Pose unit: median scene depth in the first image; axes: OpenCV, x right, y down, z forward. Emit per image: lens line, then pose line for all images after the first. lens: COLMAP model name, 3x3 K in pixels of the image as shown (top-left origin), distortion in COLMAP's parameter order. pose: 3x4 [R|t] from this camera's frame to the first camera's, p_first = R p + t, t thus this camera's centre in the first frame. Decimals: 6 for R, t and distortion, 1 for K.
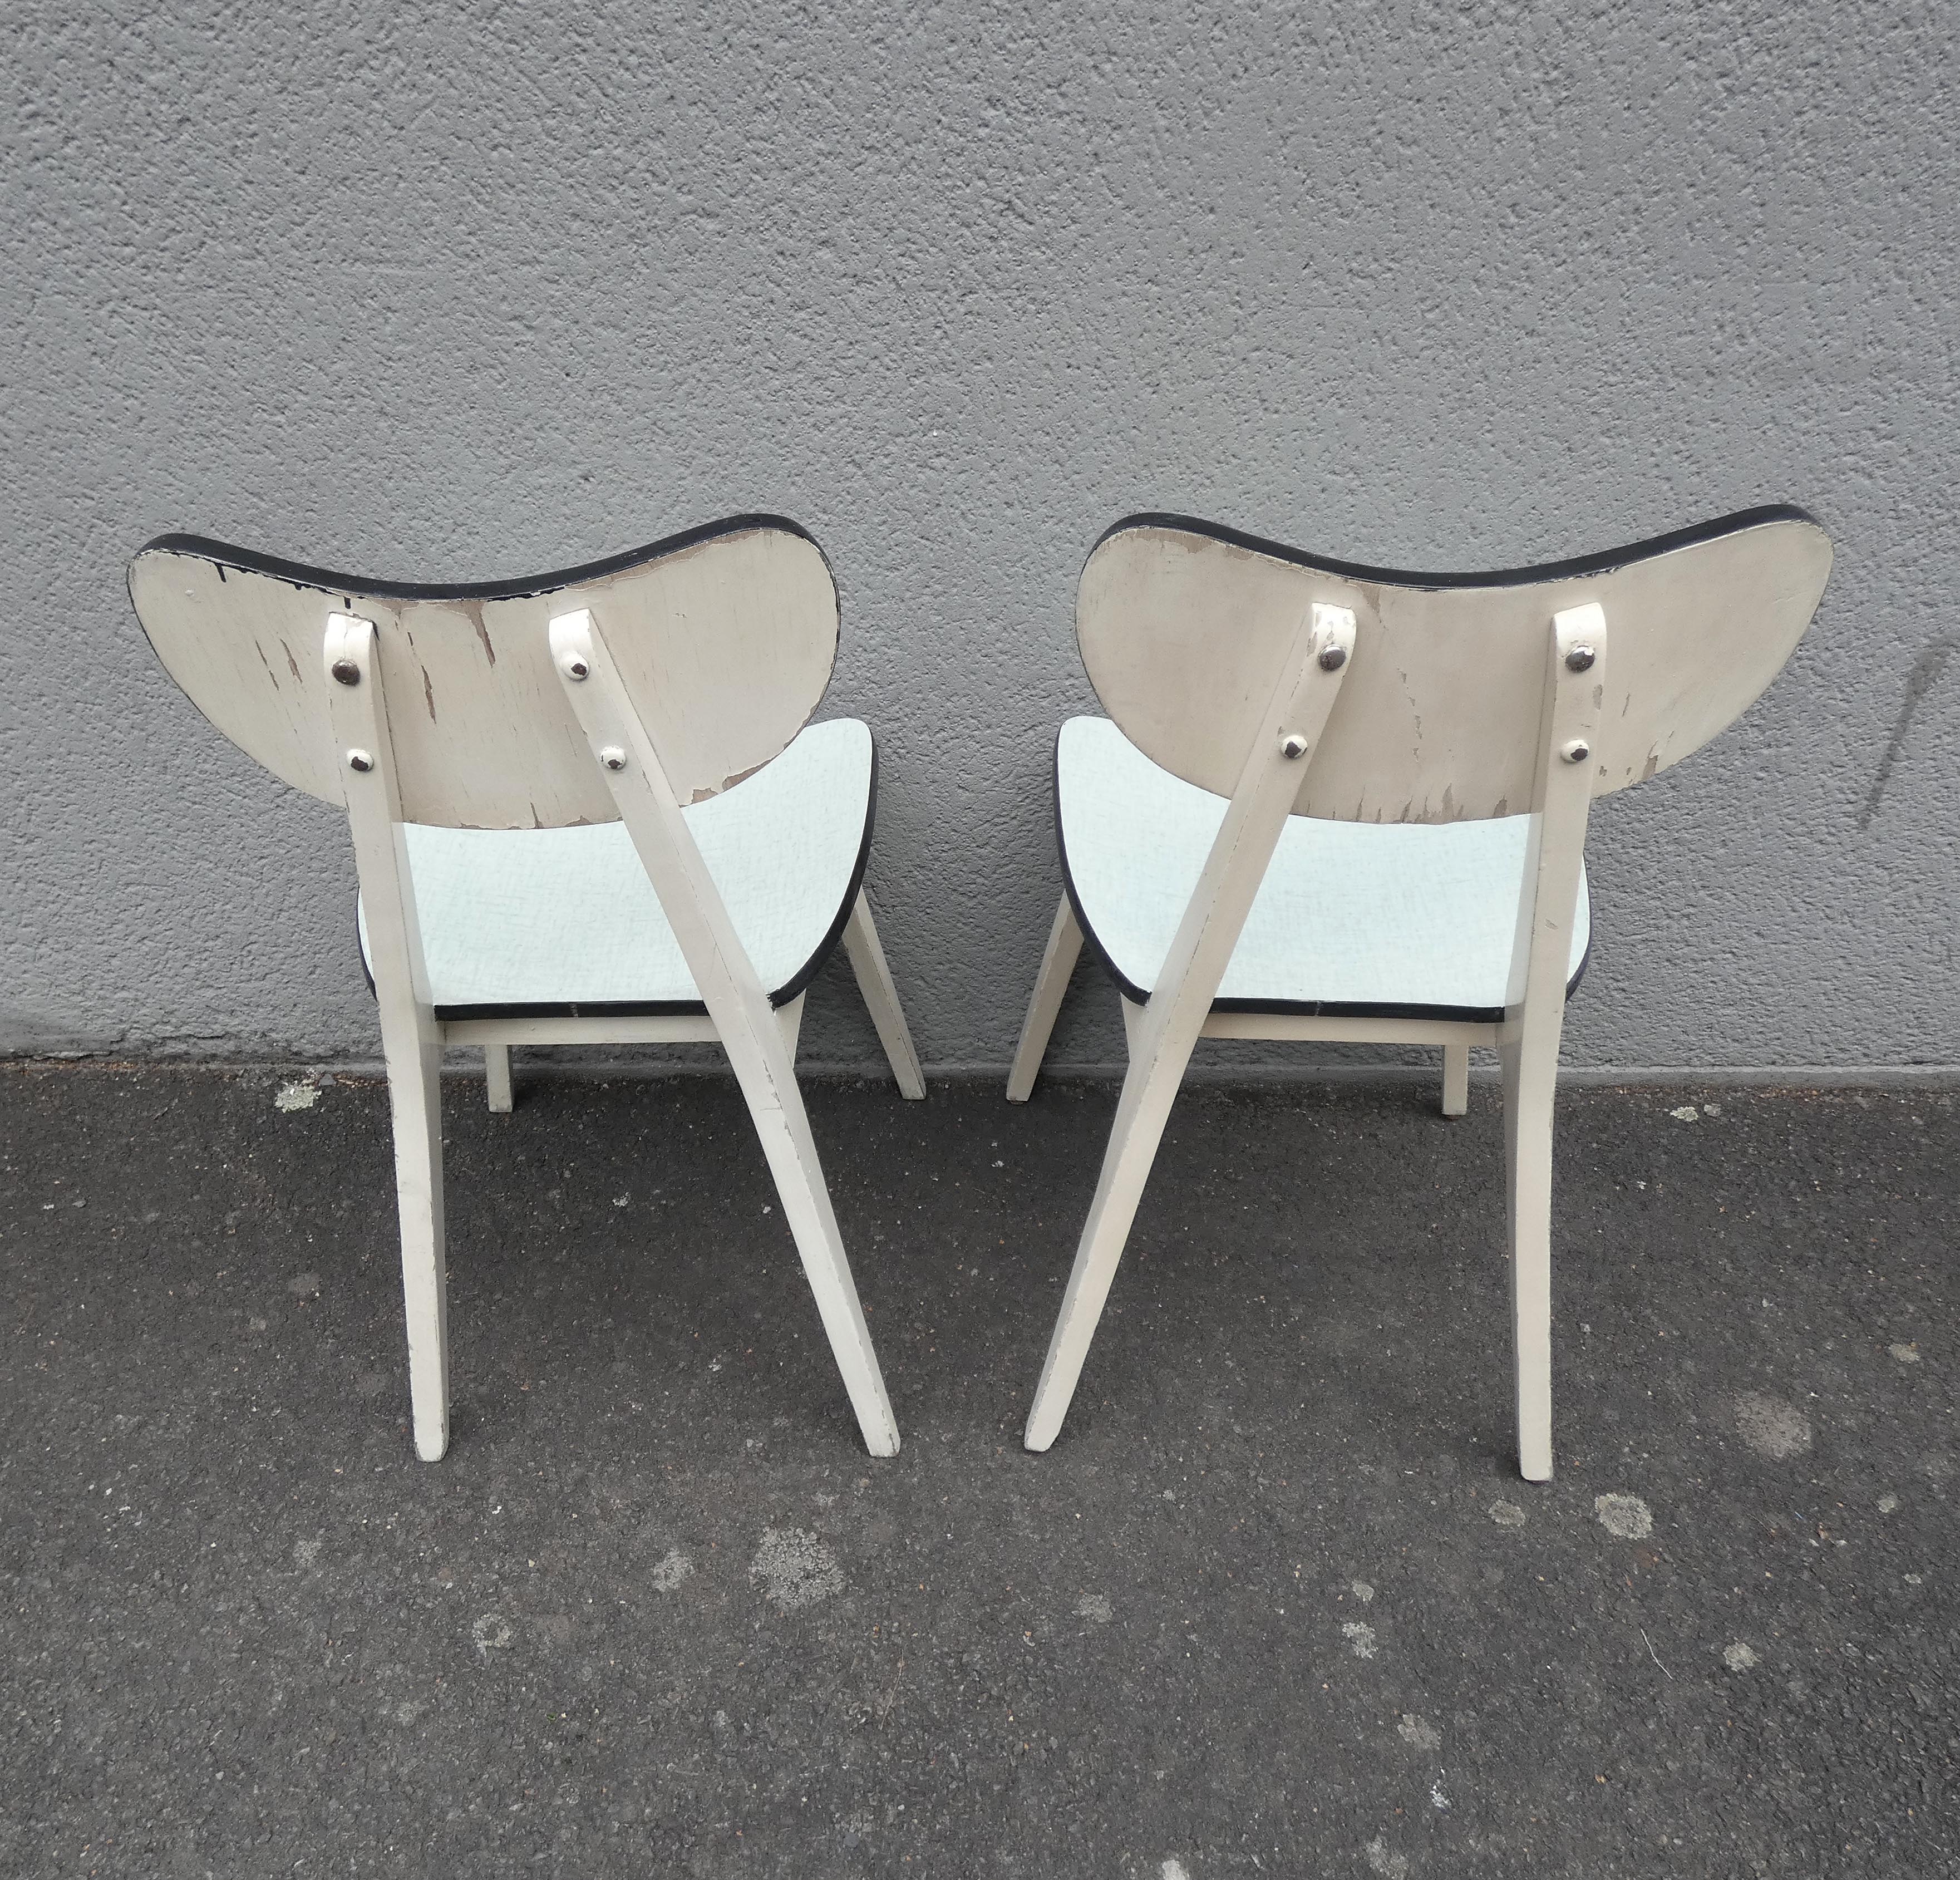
lens RADIAL K [[1626.0, 0, 904.4], [0, 1626.0, 935.6], [0, 0, 1]] dist [-0.003502, 0.003670]
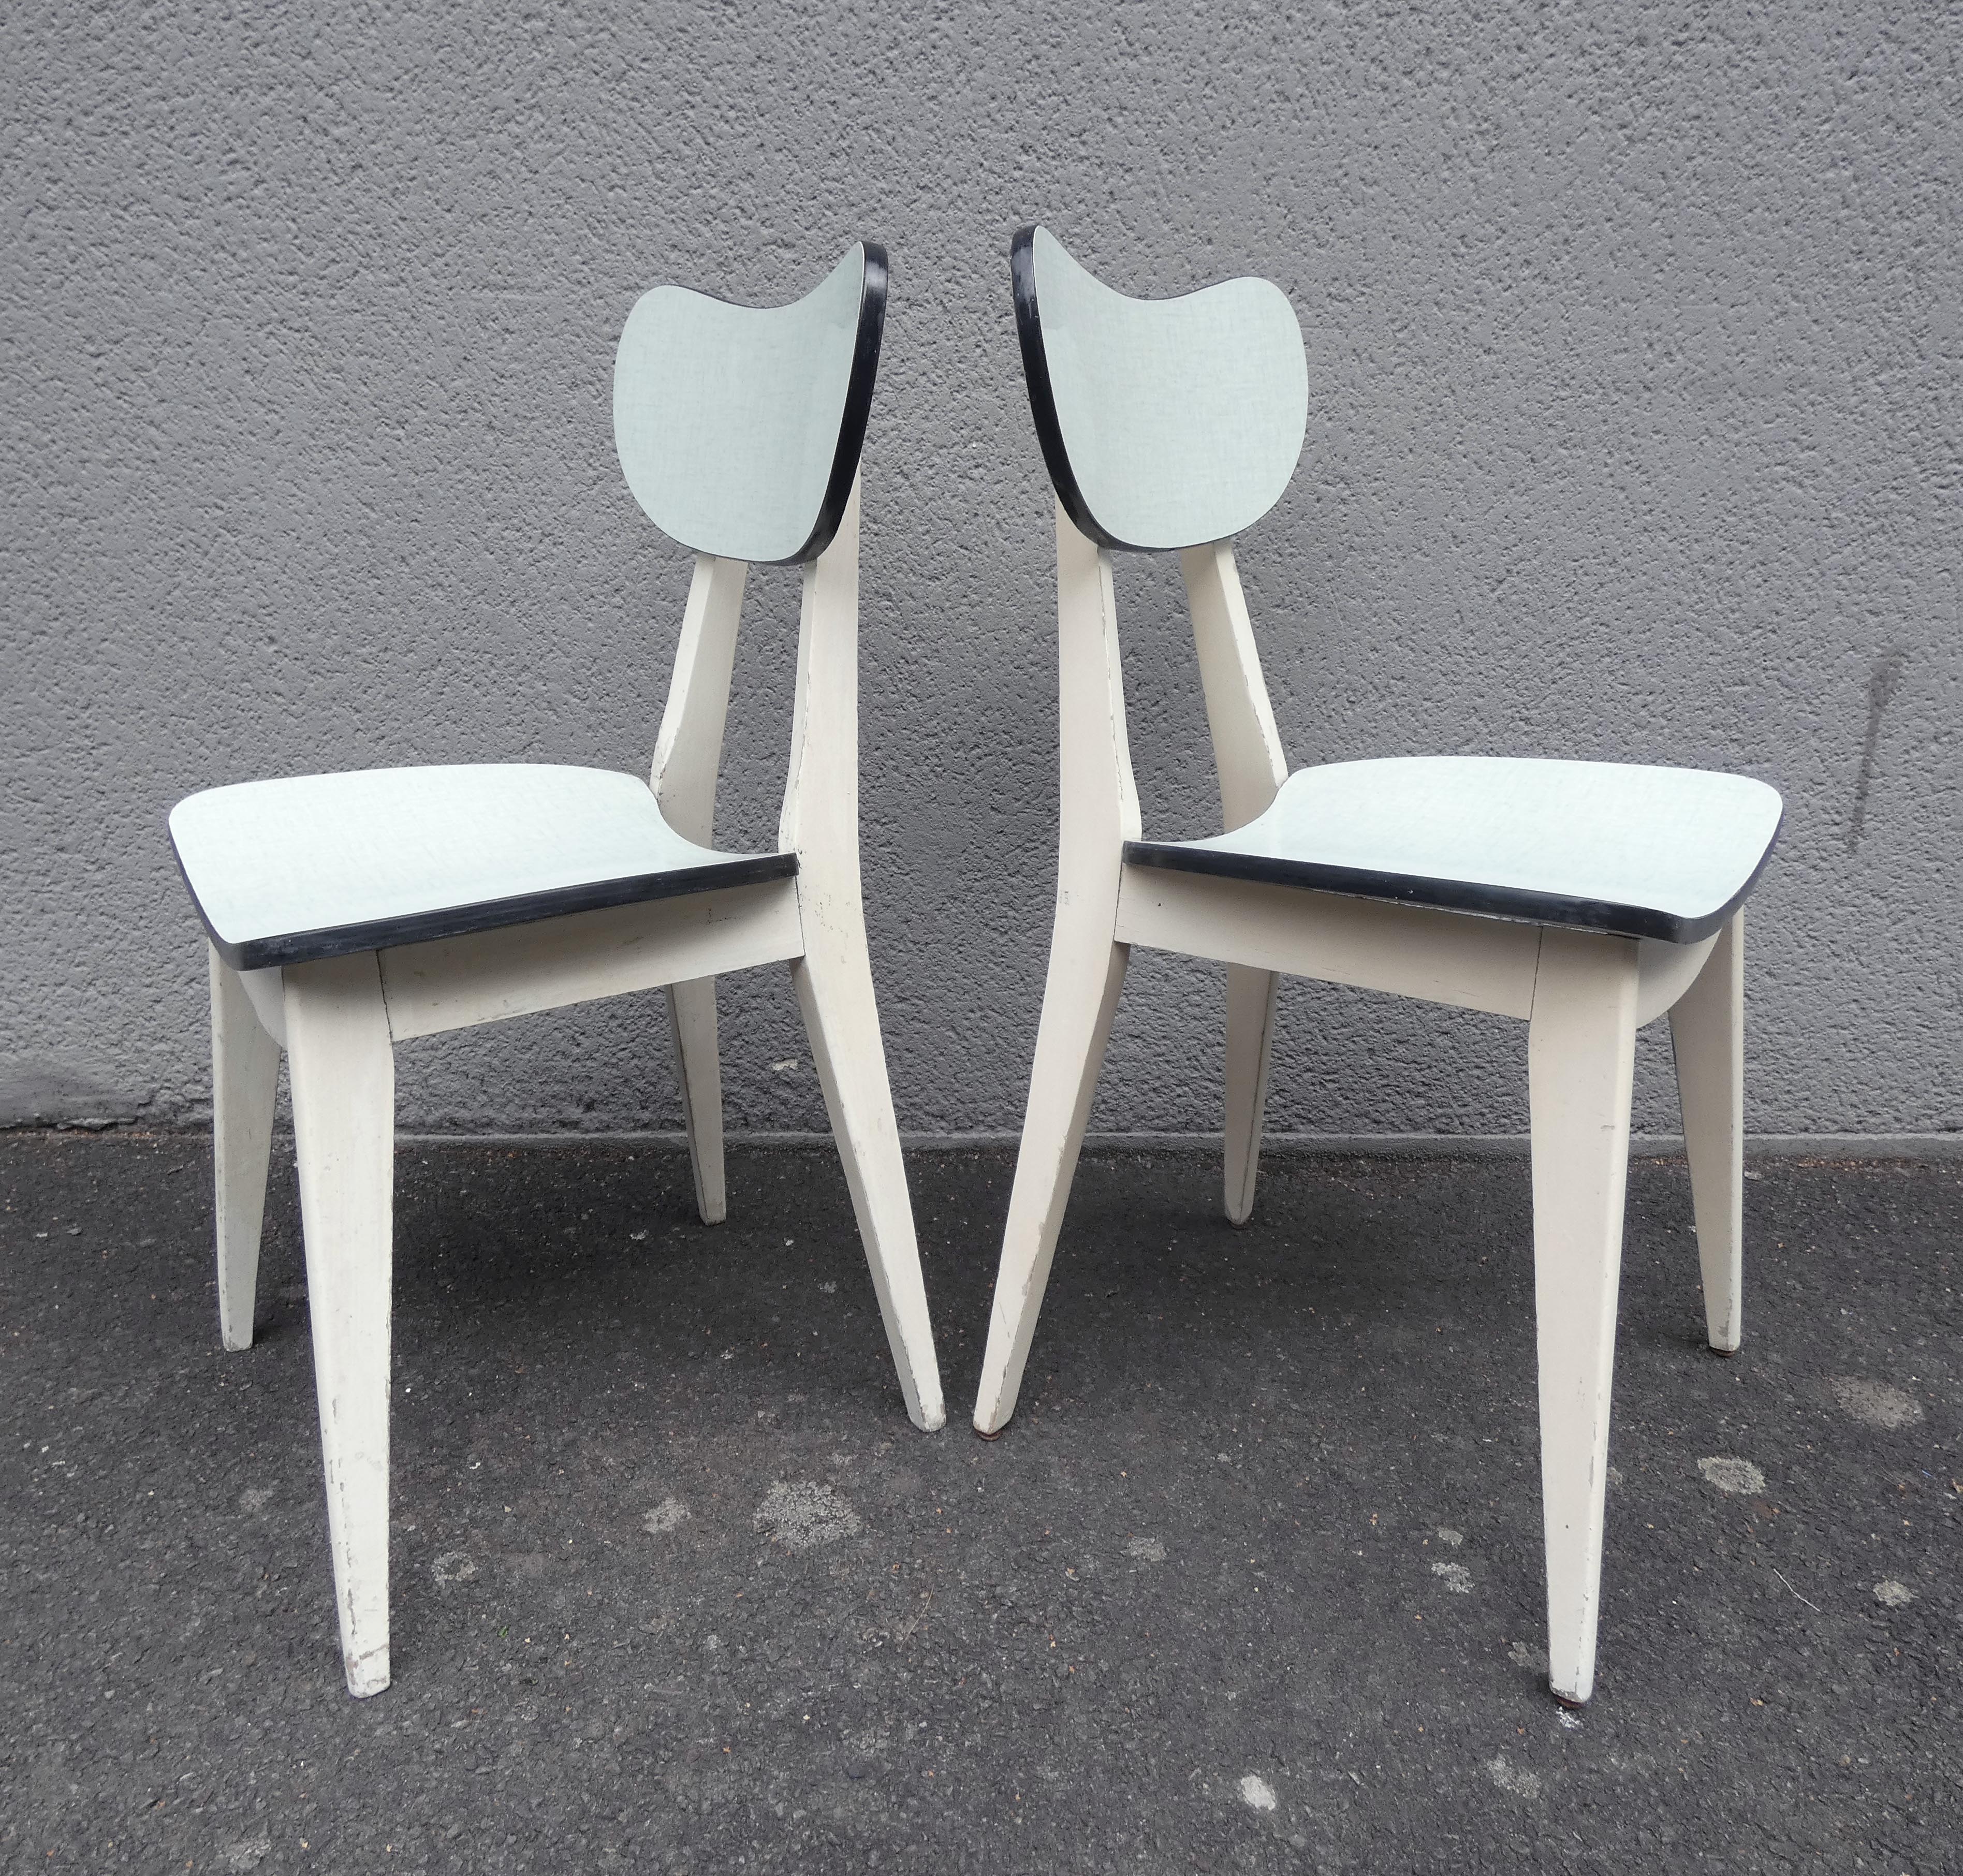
lens RADIAL K [[1511.3, 0, 935.8], [0, 1511.3, 943.4], [0, 0, 1]] dist [-0.006770, 0.006149]
pose [[0.999827, 0.018402, 0.002584, -0.004487], [-0.016439, 0.940723, -0.338776, 0.393948], [-0.008665, 0.338675, 0.940863, 0.128405]]
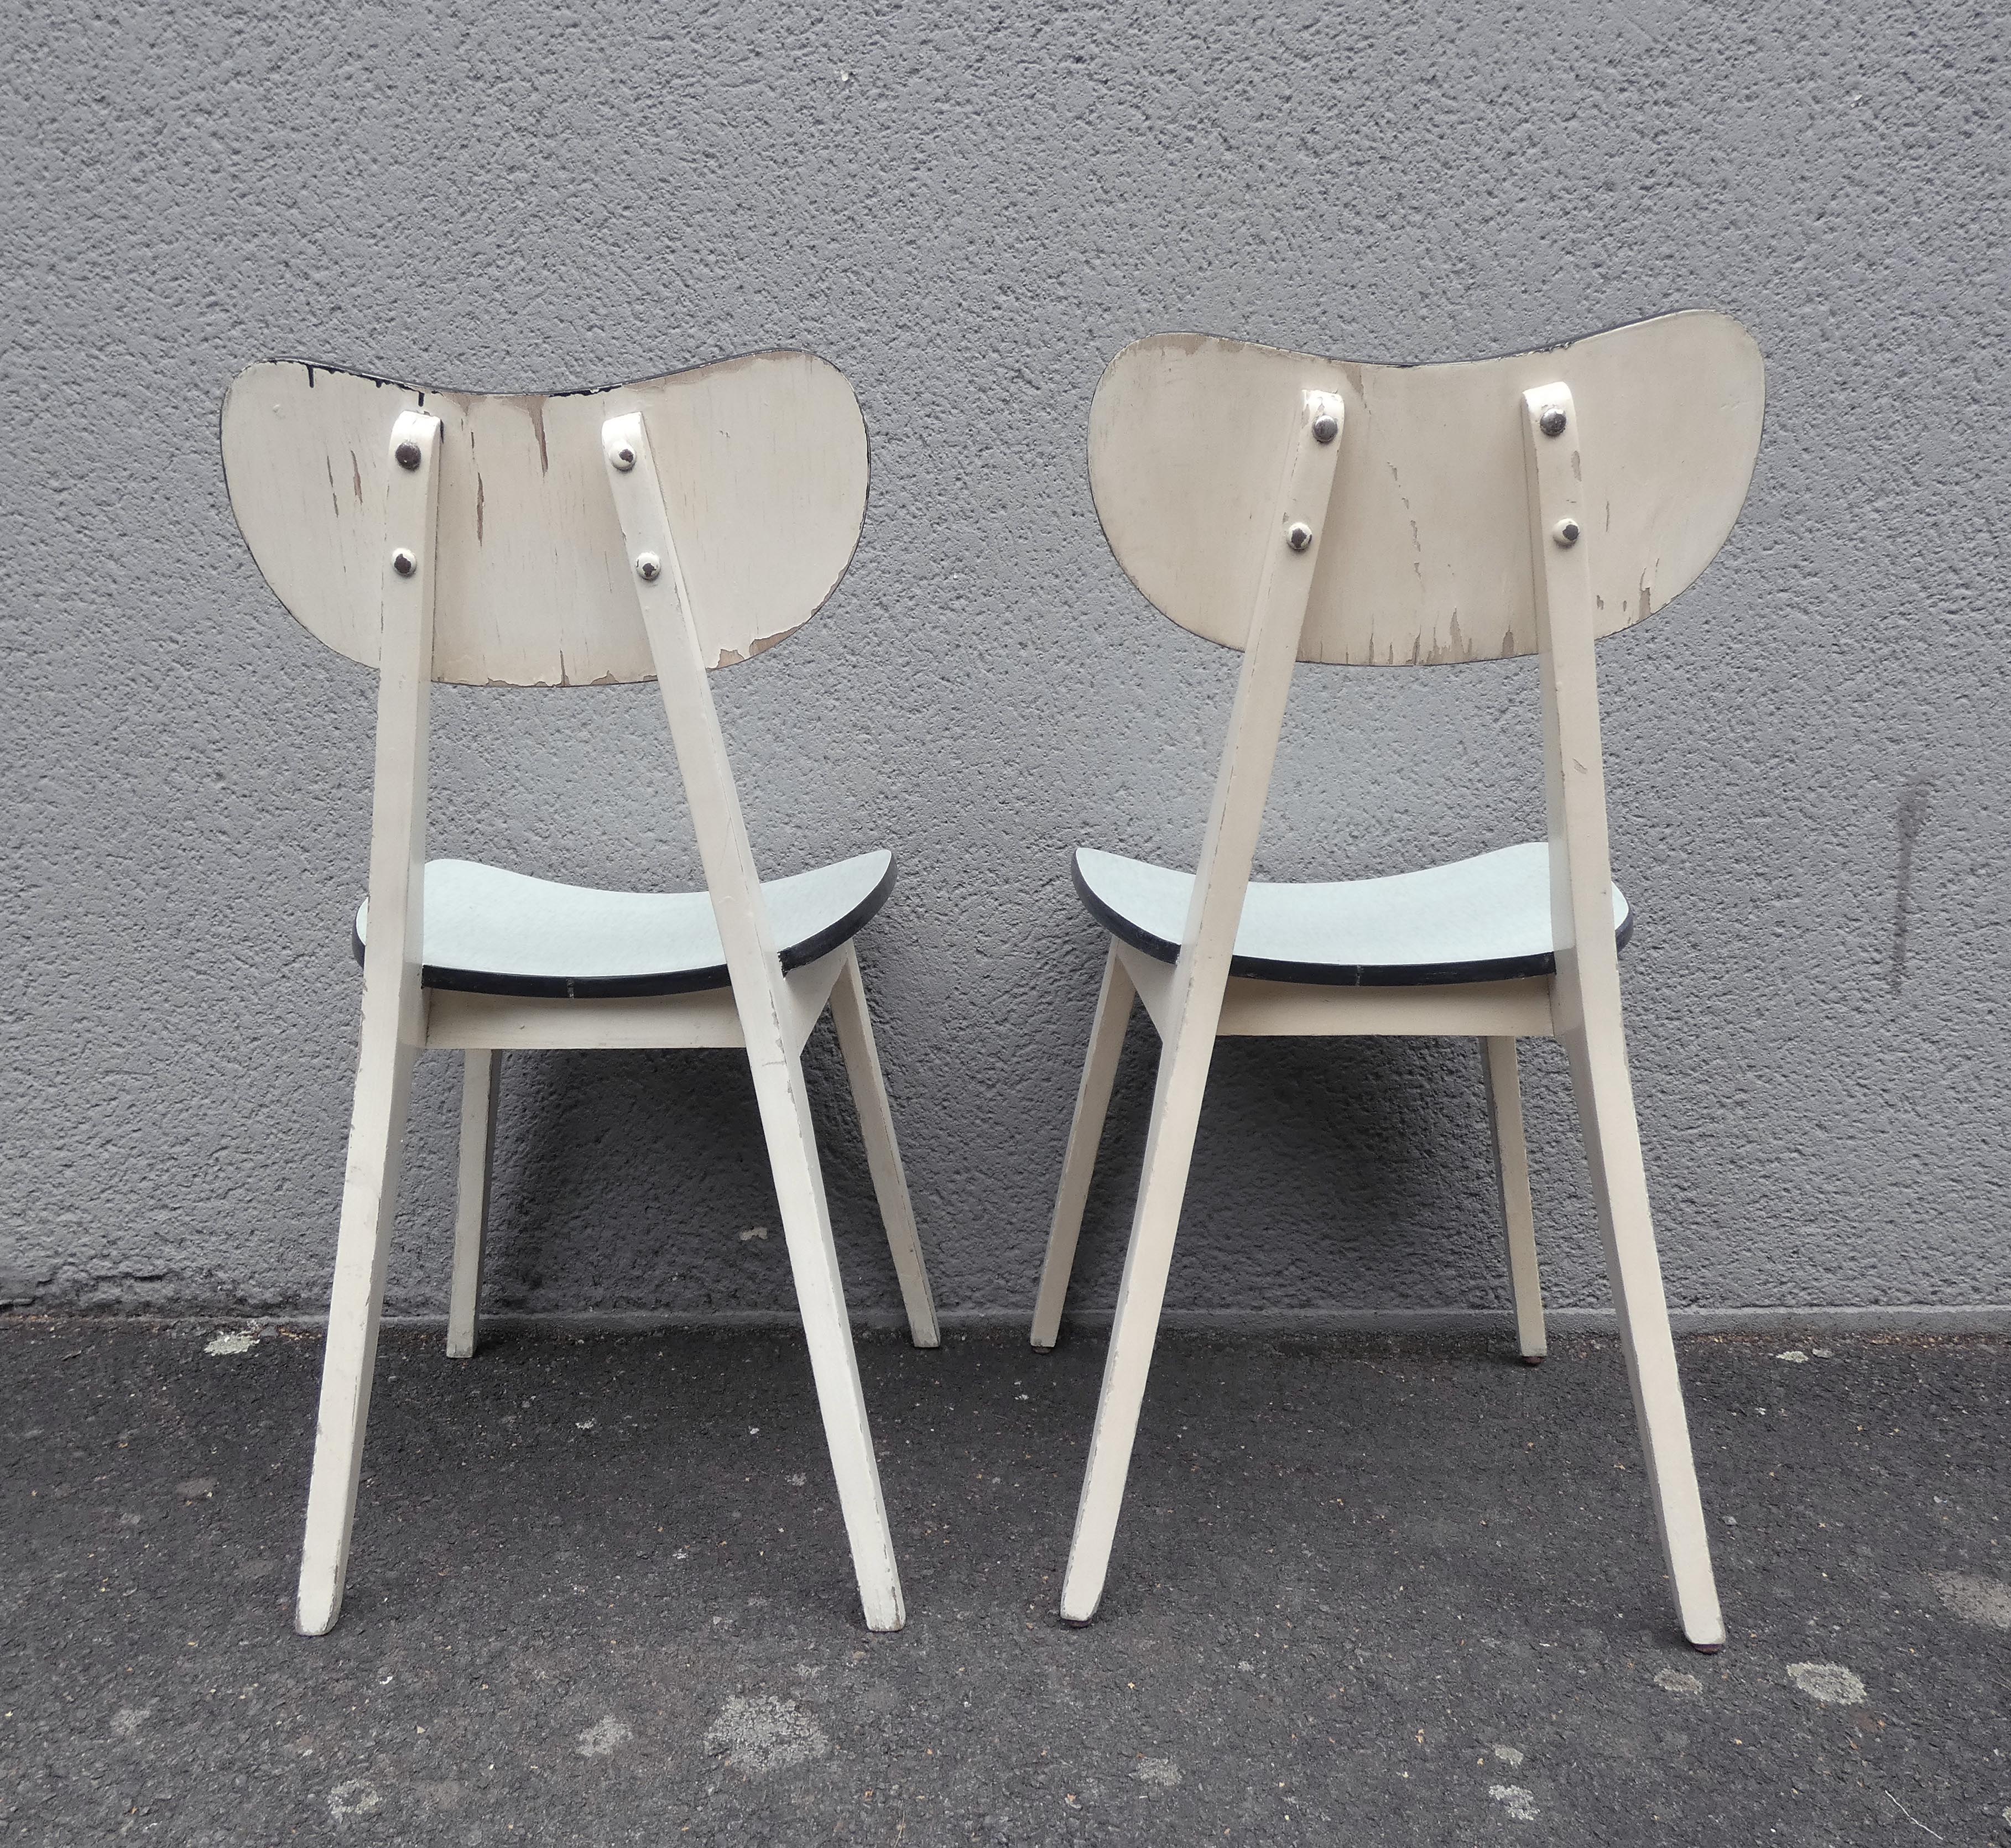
lens RADIAL K [[1608.7, 0, 931.1], [0, 1608.7, 895.9], [0, 0, 1]] dist [0.001938, -0.004893]
pose [[0.999866, 0.015996, 0.003551, 0.002237], [-0.012253, 0.873828, -0.486081, 0.433485], [-0.010879, 0.485972, 0.873907, 0.152480]]
